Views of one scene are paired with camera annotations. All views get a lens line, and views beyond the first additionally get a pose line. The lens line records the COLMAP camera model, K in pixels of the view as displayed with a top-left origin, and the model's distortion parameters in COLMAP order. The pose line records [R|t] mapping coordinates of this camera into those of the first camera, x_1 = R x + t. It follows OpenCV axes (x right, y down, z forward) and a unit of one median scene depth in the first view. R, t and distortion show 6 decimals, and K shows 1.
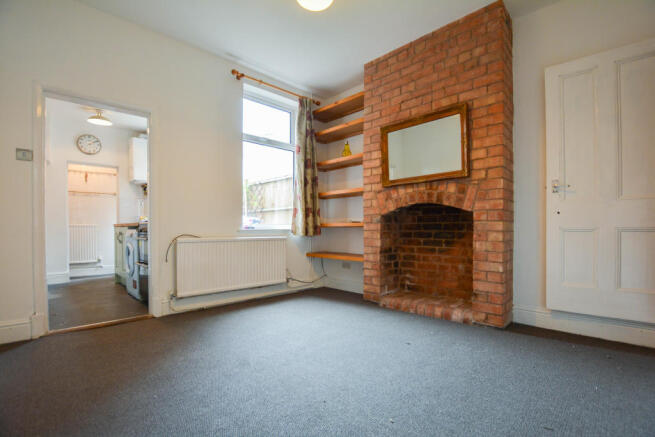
lens RADIAL K [[301.8, 0, 324.7], [0, 301.8, 224.5], [0, 0, 1]] dist [-0.017342, -0.000308]
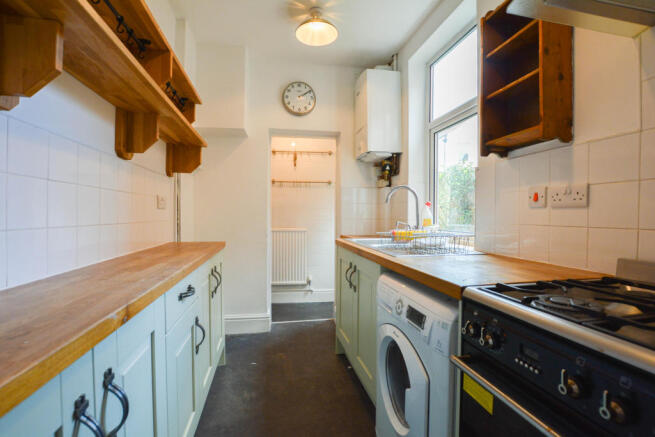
lens RADIAL K [[301.8, 0, 328.8], [0, 301.8, 217.7], [0, 0, 1]] dist [-0.017342, -0.000308]
pose [[0.840755, 0.021212, -0.541000, -0.385078], [-0.016123, 0.999770, 0.014143, -0.038243], [0.541175, -0.003169, 0.840904, 0.494882]]
